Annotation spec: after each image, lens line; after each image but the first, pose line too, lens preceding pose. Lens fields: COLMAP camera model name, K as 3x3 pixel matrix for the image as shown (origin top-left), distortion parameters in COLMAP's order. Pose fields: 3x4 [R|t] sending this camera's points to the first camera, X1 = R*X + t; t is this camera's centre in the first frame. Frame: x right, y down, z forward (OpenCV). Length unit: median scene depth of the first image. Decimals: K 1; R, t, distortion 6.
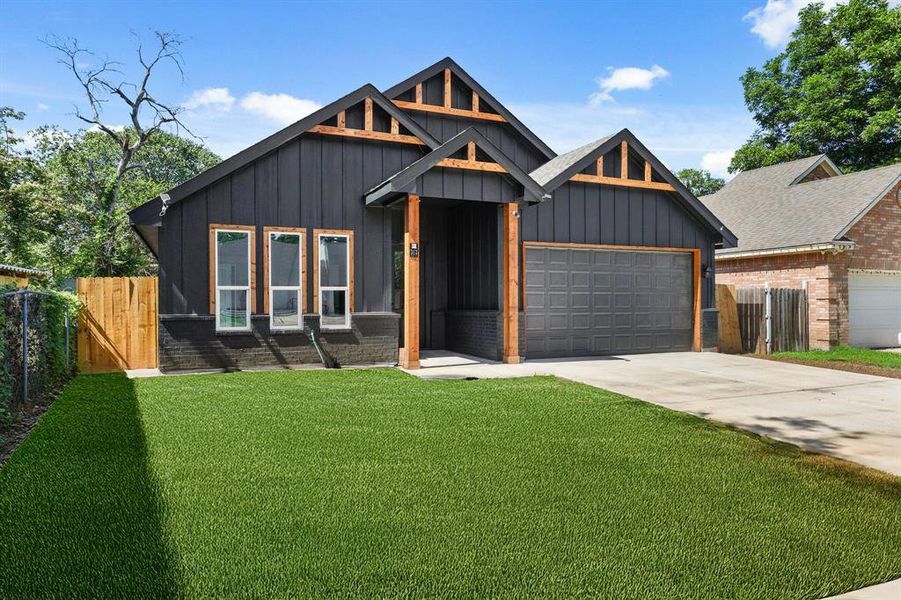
lens RADIAL K [[578.1, 0, 450.5], [0, 578.1, 300.0], [0, 0, 1]] dist [0.000029, 0.000815]
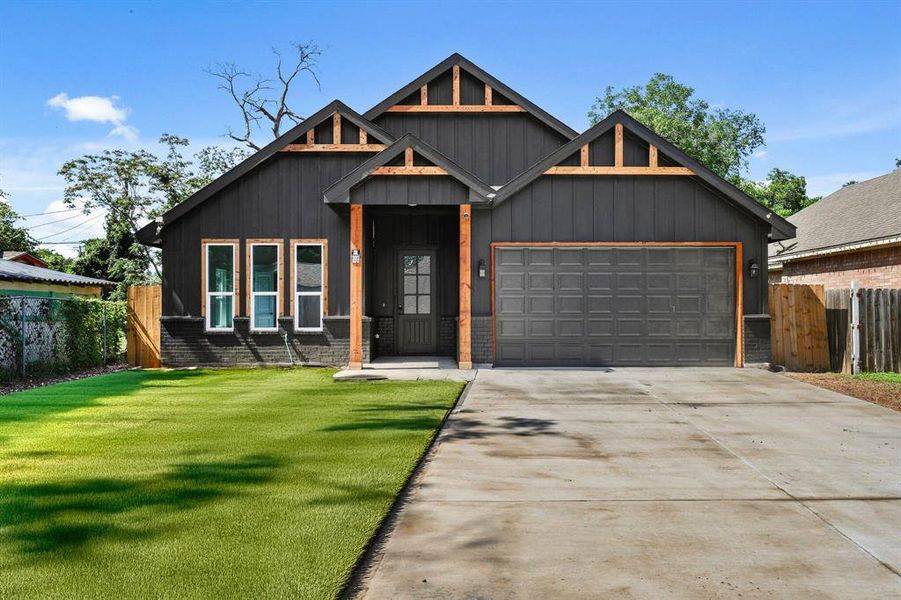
lens RADIAL K [[706.2, 0, 450.5], [0, 706.2, 300.0], [0, 0, 1]] dist [-0.007391, 0.000513]
pose [[0.919676, -0.004941, -0.392648, 0.551895], [0.000059, 0.999923, -0.012444, 0.008346], [0.392679, 0.011422, 0.919605, -0.101379]]
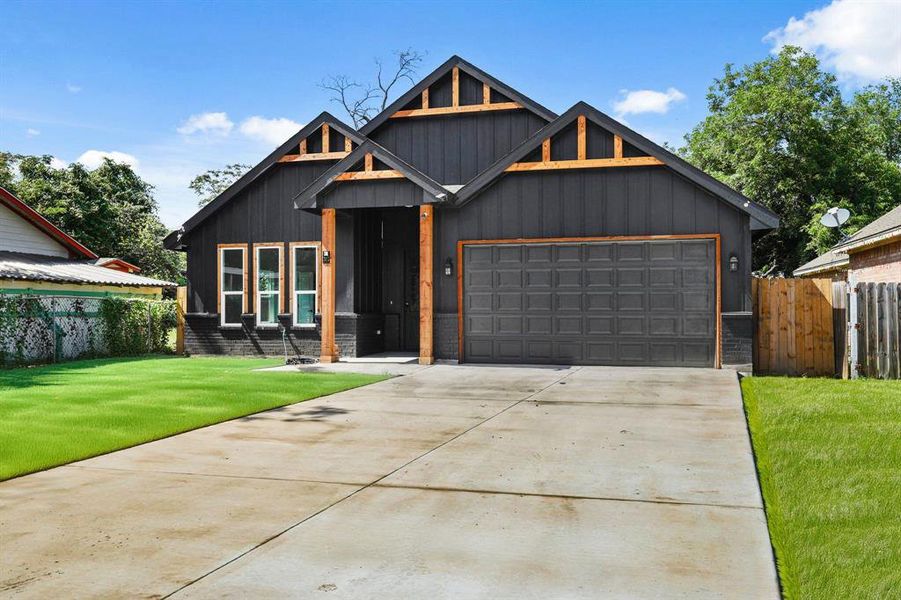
lens RADIAL K [[717.3, 0, 449.3], [0, 717.3, 300.9], [0, 0, 1]] dist [-0.010738, -0.000294]
pose [[0.783600, -0.005830, -0.621239, 0.916489], [0.001034, 0.999967, -0.008080, 0.009596], [0.621265, 0.005689, 0.783580, 0.049798]]
